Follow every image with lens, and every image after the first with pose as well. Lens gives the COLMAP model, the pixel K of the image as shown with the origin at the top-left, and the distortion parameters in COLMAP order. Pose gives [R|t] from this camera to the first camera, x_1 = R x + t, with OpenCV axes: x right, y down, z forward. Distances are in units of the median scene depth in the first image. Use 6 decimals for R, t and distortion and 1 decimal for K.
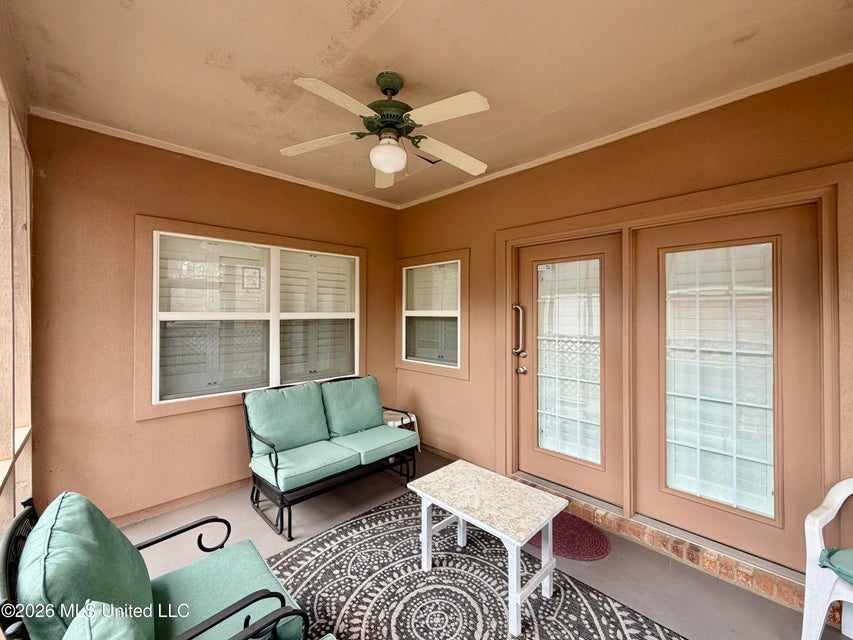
lens RADIAL K [[337.7, 0, 418.5], [0, 337.7, 318.6], [0, 0, 1]] dist [-0.000893, -0.002691]
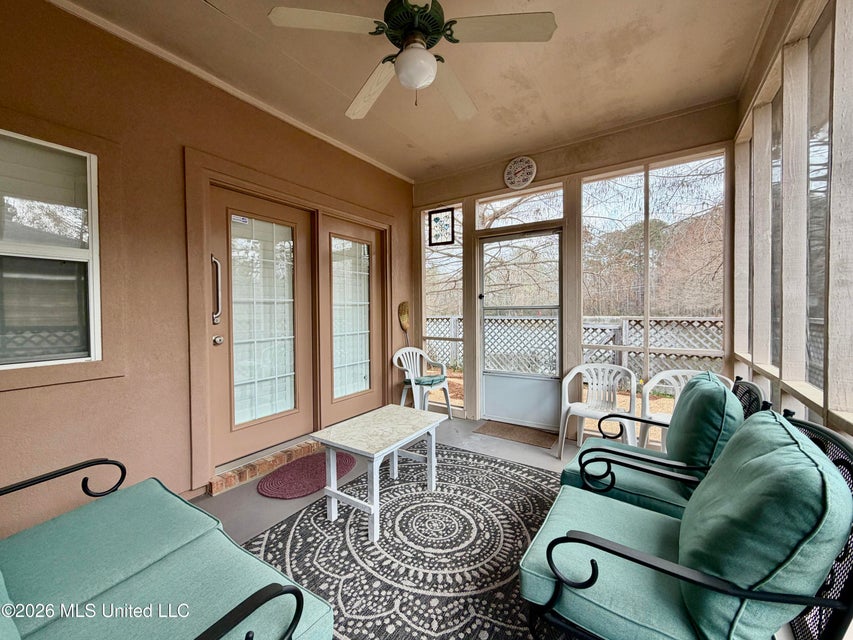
lens RADIAL K [[337.7, 0, 418.5], [0, 337.7, 318.6], [0, 0, 1]] dist [-0.000893, -0.002691]
pose [[-0.186012, -0.028162, 0.982144, -0.974646], [0.015347, 0.999384, 0.031563, 0.145434], [-0.982428, 0.020945, -0.185465, 1.172434]]
